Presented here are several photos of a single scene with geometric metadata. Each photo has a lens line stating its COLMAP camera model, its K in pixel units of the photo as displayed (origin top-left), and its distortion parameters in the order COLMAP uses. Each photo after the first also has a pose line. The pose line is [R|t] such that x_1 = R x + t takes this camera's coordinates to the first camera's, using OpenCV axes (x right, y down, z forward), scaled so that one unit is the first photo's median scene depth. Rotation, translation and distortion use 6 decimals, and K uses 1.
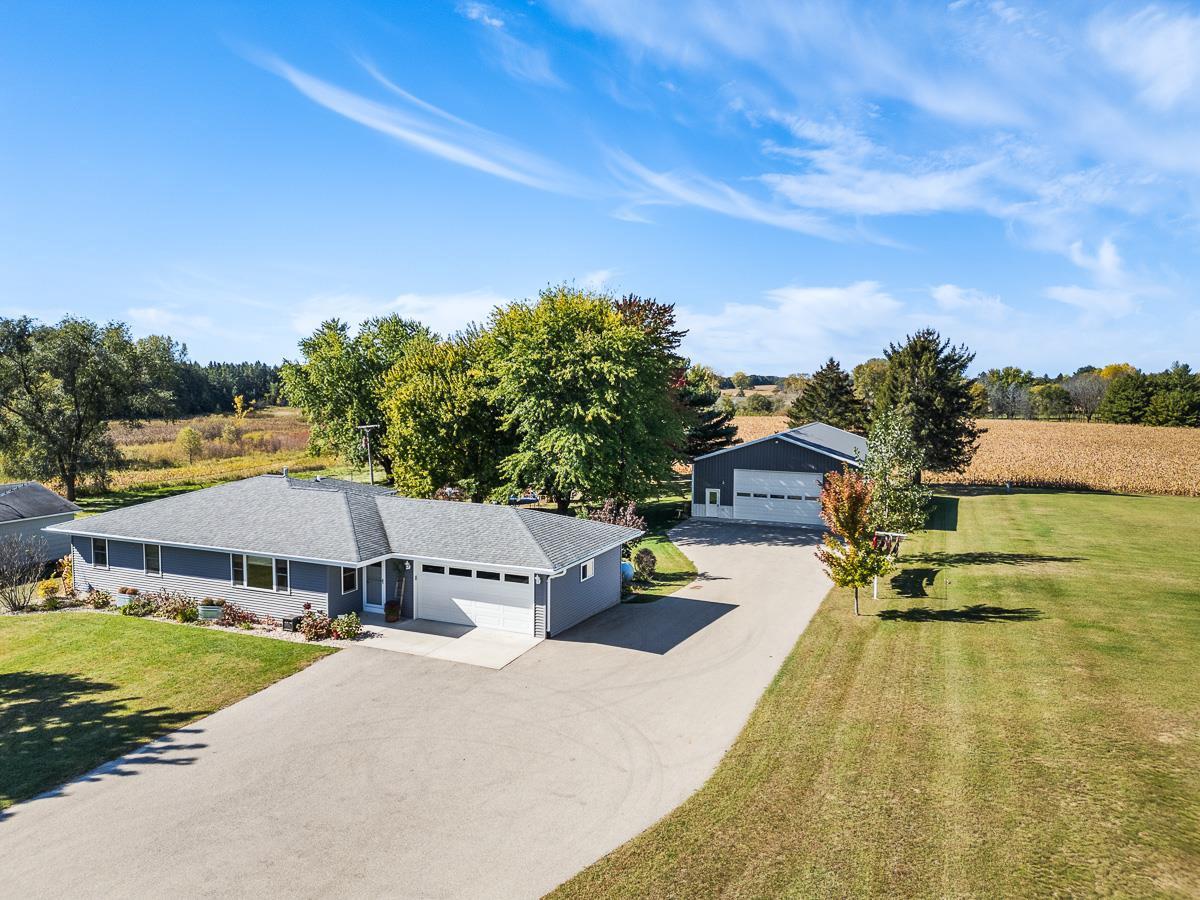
lens RADIAL K [[842.4, 0, 601.4], [0, 842.4, 454.7], [0, 0, 1]] dist [0.064036, -0.051880]
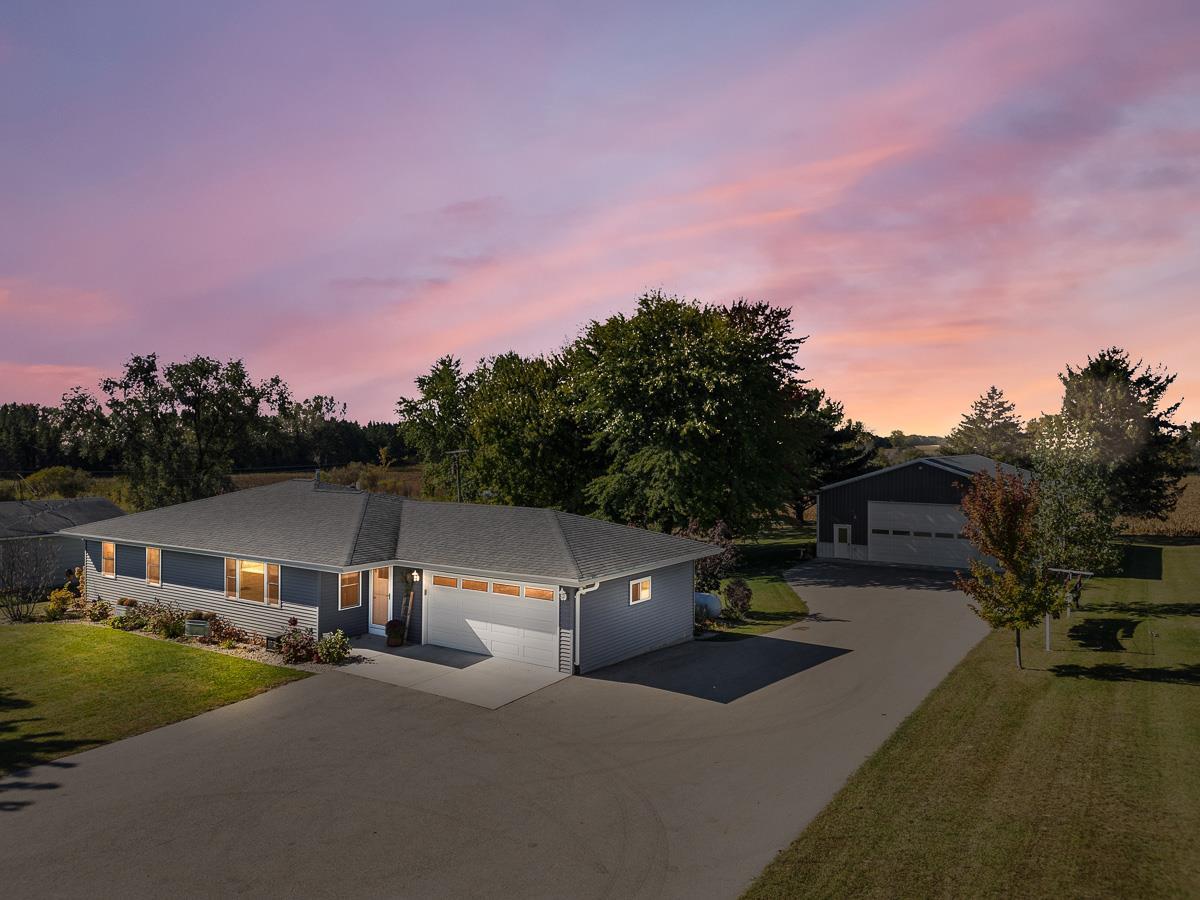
lens RADIAL K [[842.4, 0, 599.0], [0, 842.4, 457.3], [0, 0, 1]] dist [0.064036, -0.051880]
pose [[0.984367, -0.000070, -0.176129, 0.050966], [-0.012386, 0.997497, -0.069621, 0.042909], [0.175693, 0.070714, 0.981902, 0.138274]]
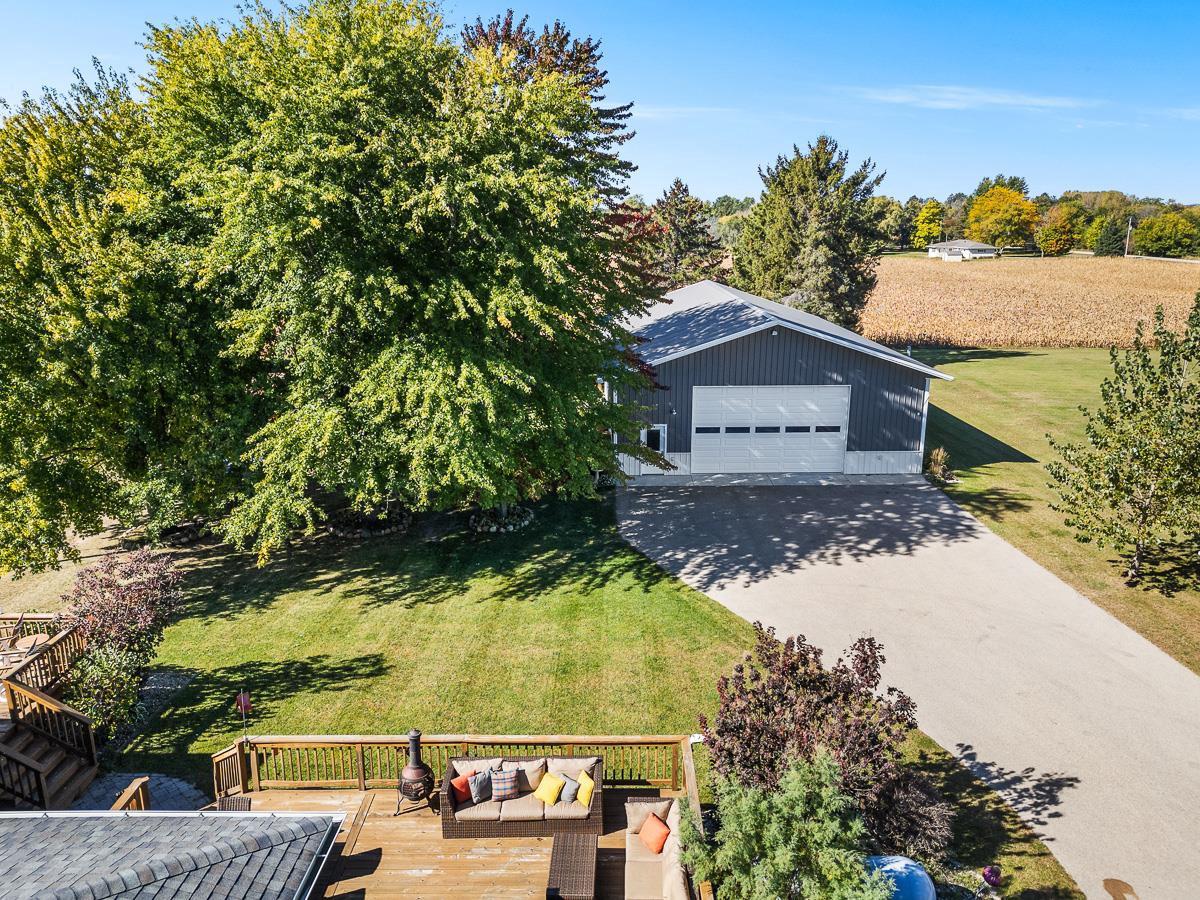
lens RADIAL K [[842.4, 0, 595.4], [0, 842.4, 449.5], [0, 0, 1]] dist [0.064036, -0.051880]
pose [[0.922464, -0.111445, 0.369648, -0.123287], [0.041679, 0.980583, 0.191625, -0.057842], [-0.383826, -0.161361, 0.909198, 0.618101]]
